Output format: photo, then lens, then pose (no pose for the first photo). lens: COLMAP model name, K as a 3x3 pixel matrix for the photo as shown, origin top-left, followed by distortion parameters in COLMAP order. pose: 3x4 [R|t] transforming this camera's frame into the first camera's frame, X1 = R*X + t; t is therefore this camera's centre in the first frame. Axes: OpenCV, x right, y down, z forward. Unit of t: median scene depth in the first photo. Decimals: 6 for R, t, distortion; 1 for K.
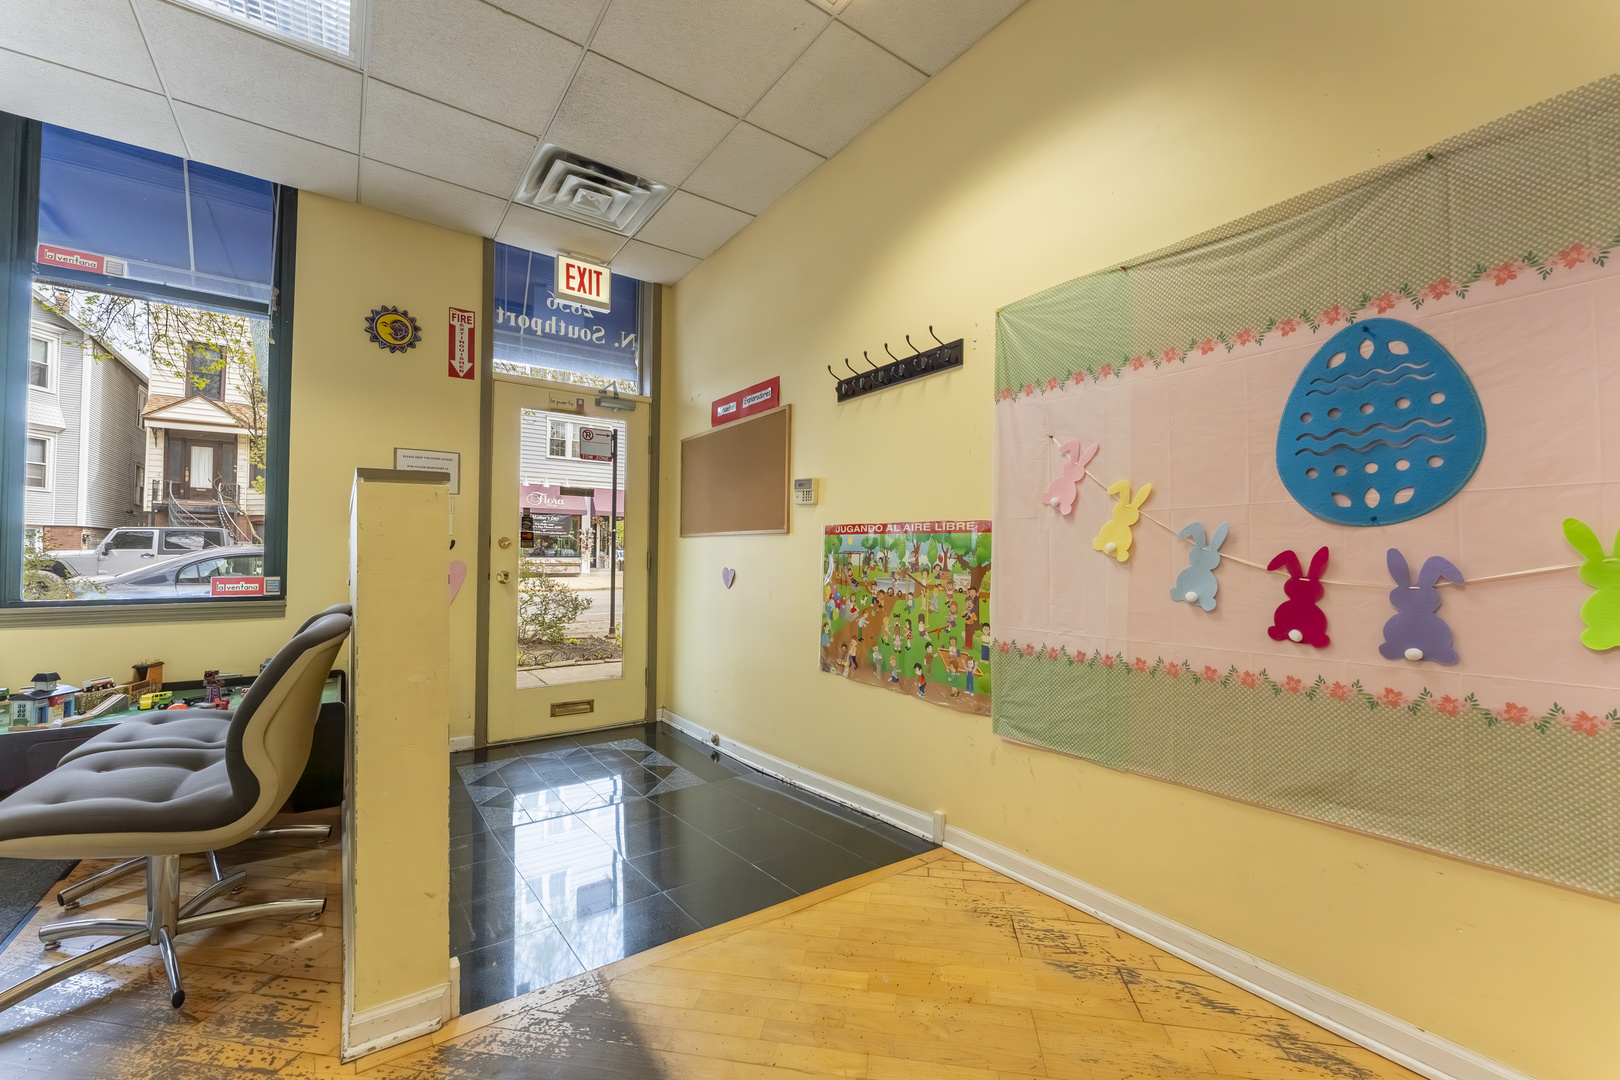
lens RADIAL K [[643.5, 0, 794.1], [0, 643.5, 545.6], [0, 0, 1]] dist [-0.000178, 0.000169]
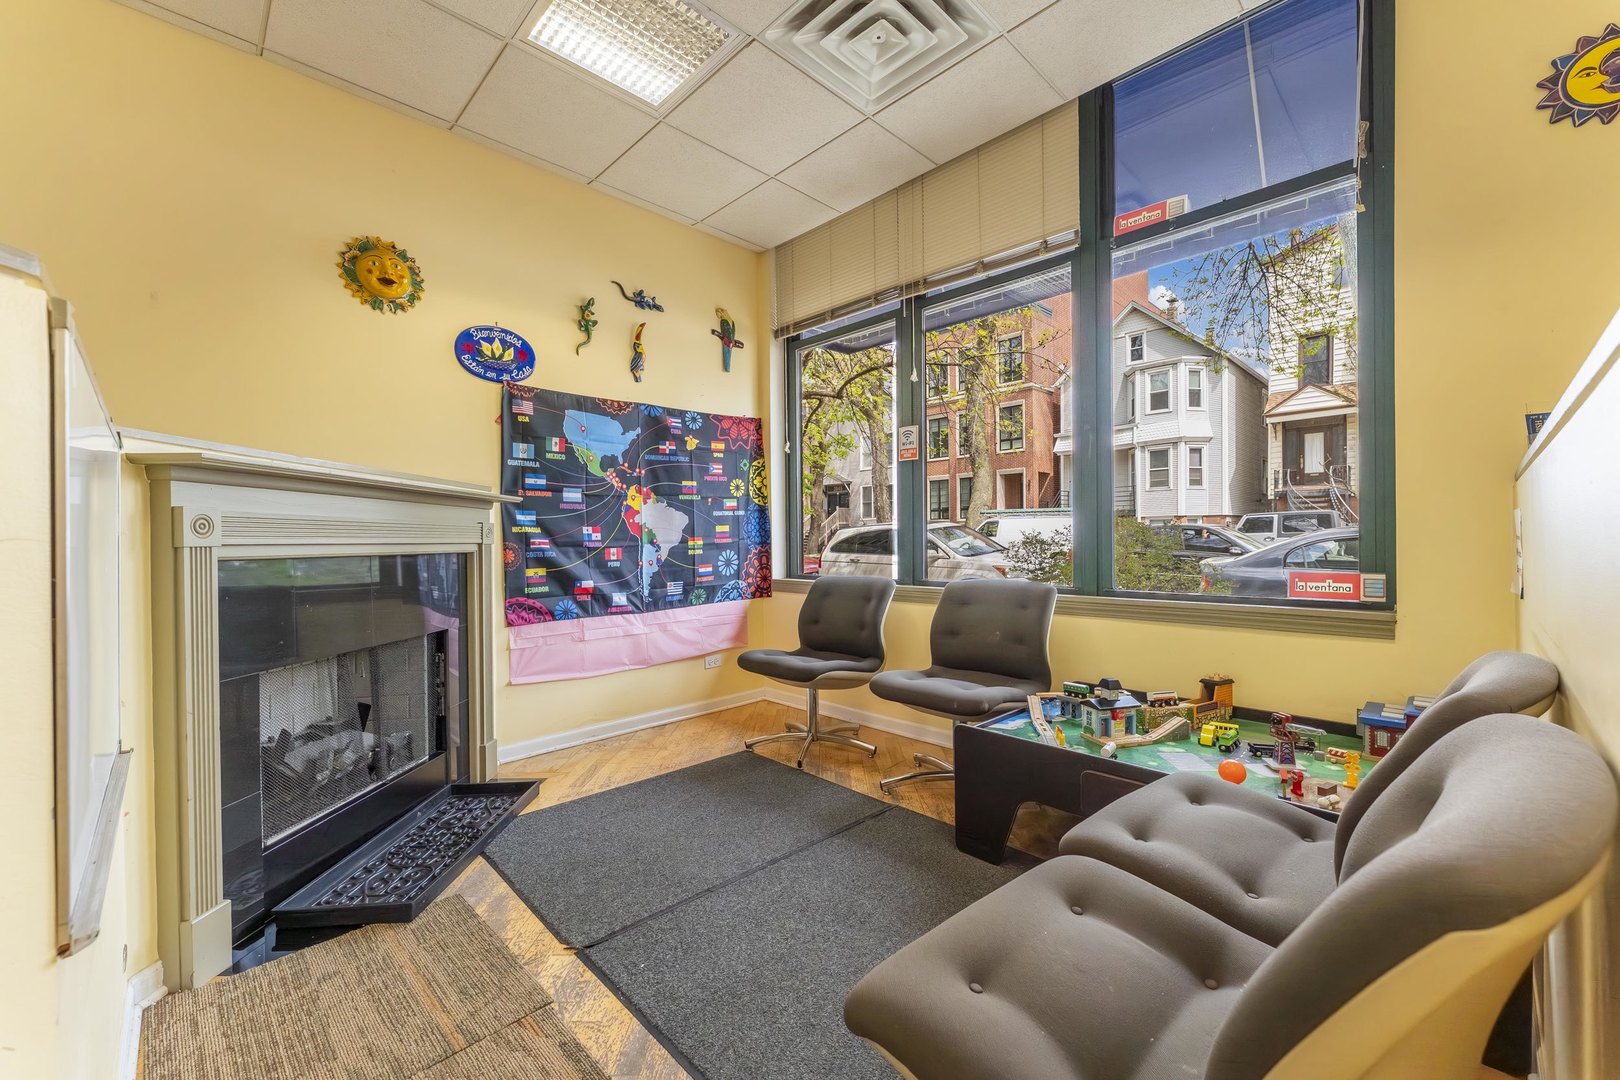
lens RADIAL K [[640.6, 0, 814.5], [0, 640.6, 545.3], [0, 0, 1]] dist [-0.026144, 0.004239]
pose [[0.150820, 0.001218, -0.988561, -0.214194], [0.027321, 0.999612, 0.005400, 0.000377], [0.988184, -0.027823, 0.150728, 0.277627]]
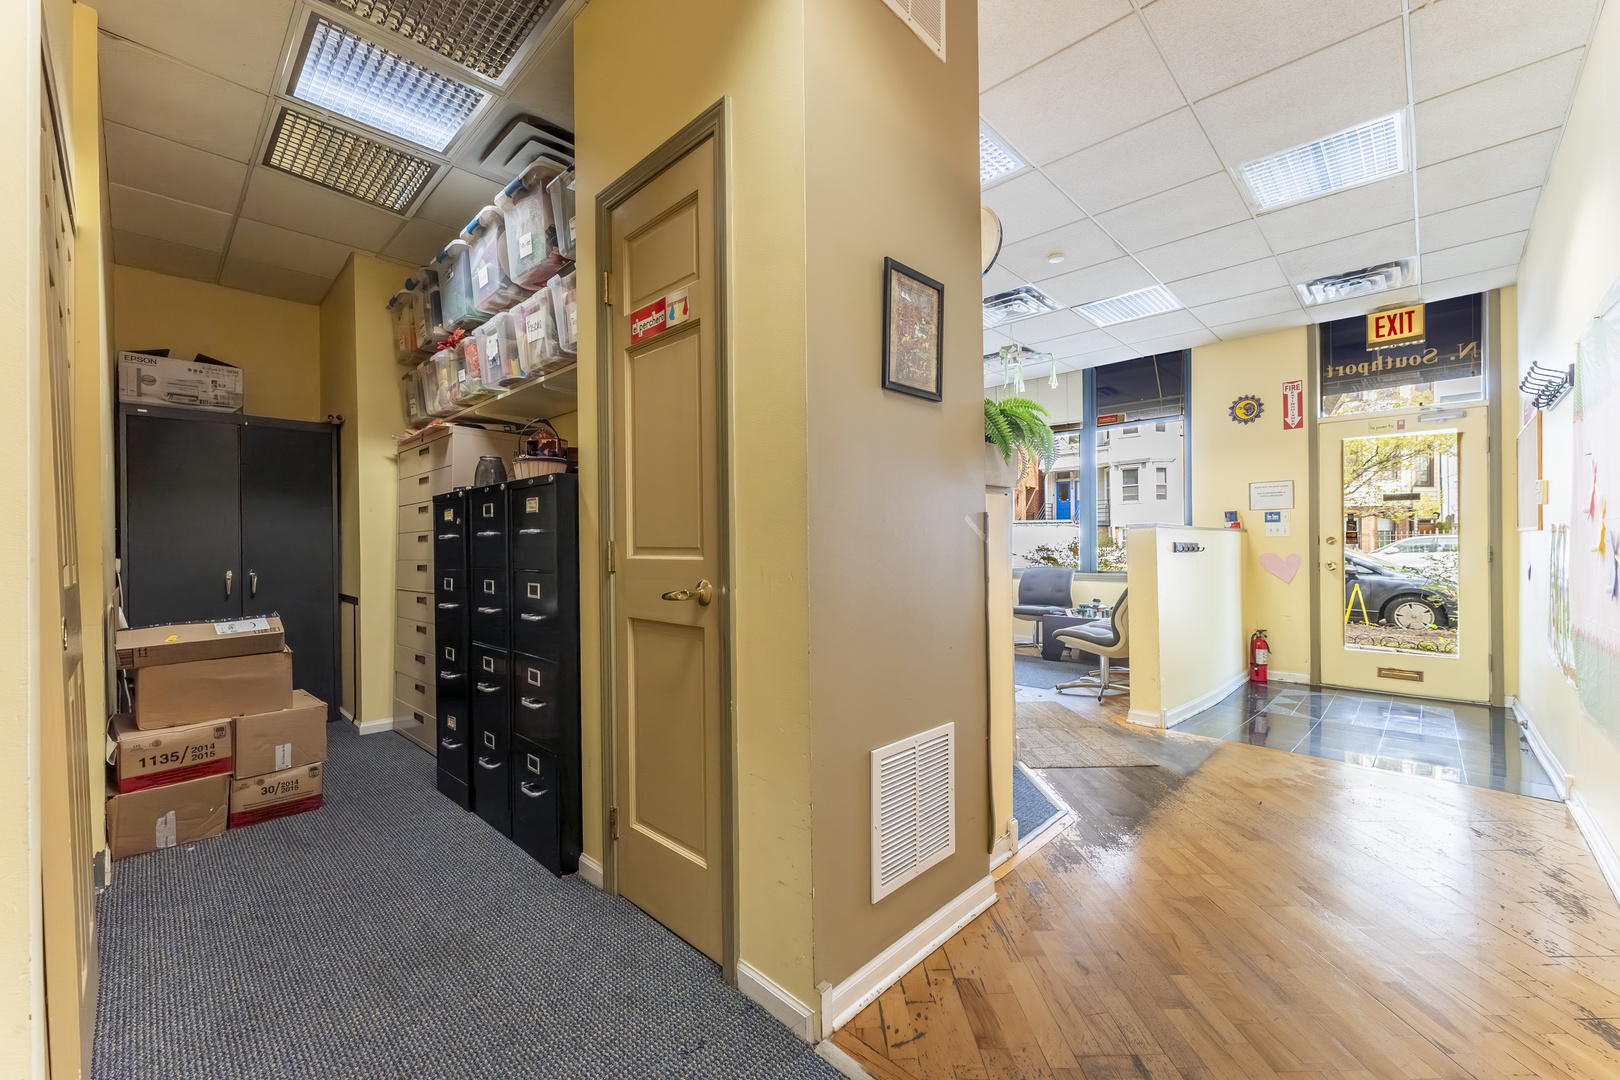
lens RADIAL K [[640.6, 0, 814.5], [0, 640.6, 545.3], [0, 0, 1]] dist [-0.026144, 0.004239]
pose [[0.181252, -0.007719, -0.983406, 0.618662], [0.026490, 0.999645, -0.002964, -0.018004], [0.983080, -0.025513, 0.181393, -0.298900]]
